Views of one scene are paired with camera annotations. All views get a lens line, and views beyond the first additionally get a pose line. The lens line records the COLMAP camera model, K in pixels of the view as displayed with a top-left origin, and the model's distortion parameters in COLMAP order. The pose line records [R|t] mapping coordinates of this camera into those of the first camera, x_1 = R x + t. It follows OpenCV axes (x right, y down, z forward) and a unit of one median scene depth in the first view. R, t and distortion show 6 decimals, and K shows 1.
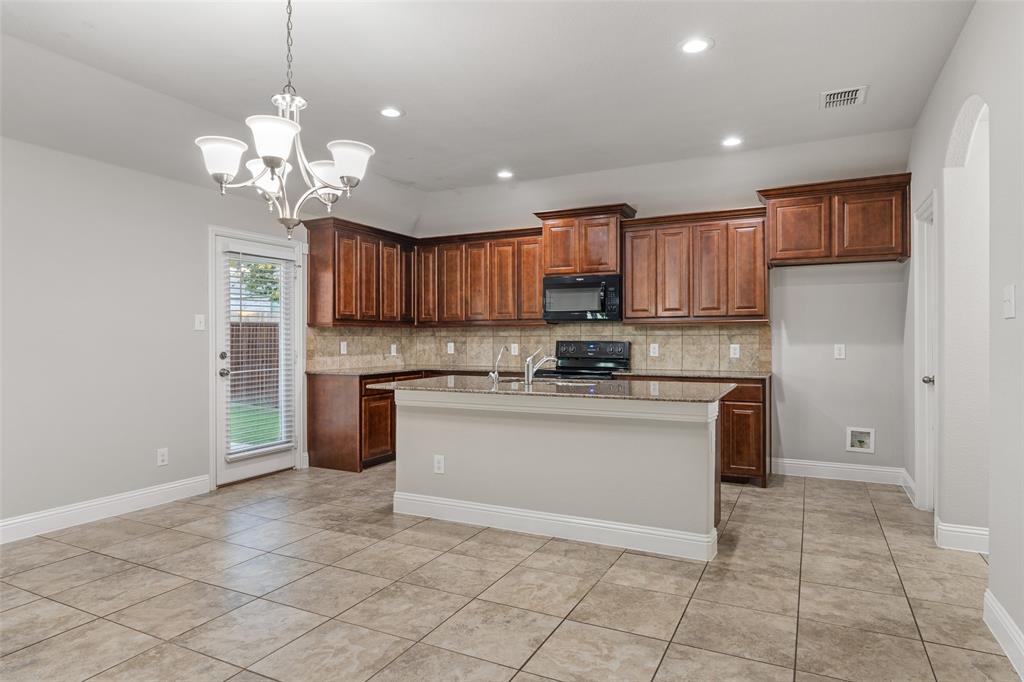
lens RADIAL K [[597.7, 0, 511.7], [0, 597.7, 337.7], [0, 0, 1]] dist [-0.002962, 0.005296]
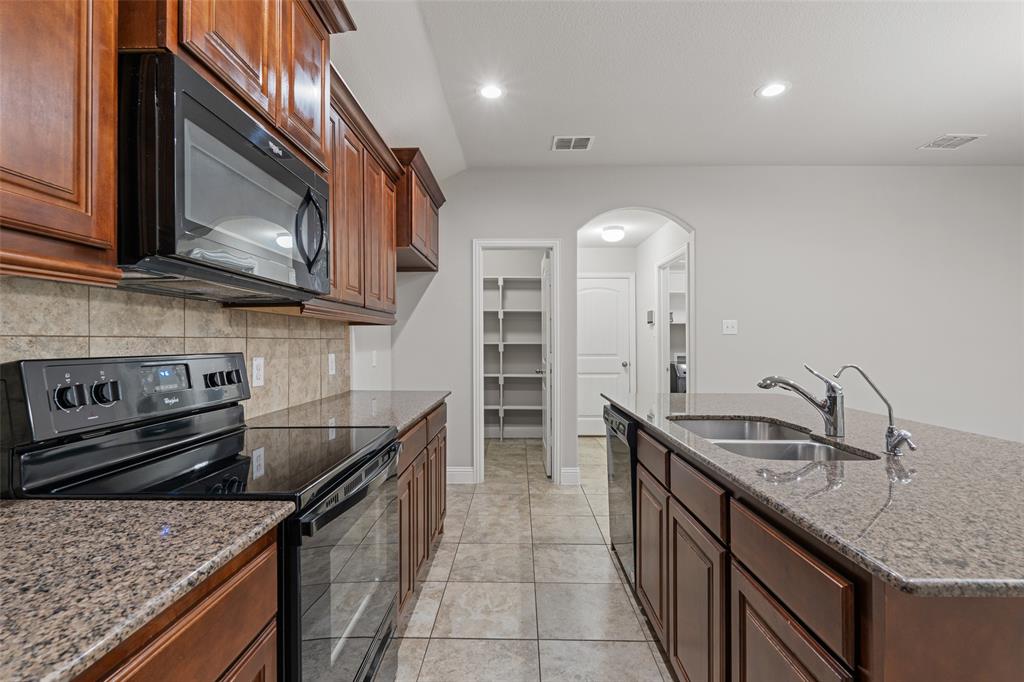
lens RADIAL K [[458.5, 0, 500.7], [0, 458.5, 339.3], [0, 0, 1]] dist [-0.005166, 0.001290]
pose [[-0.416425, 0.005483, 0.909154, -0.141288], [-0.000854, 0.999979, -0.006422, -0.001072], [-0.909170, -0.003451, -0.416411, 1.035141]]
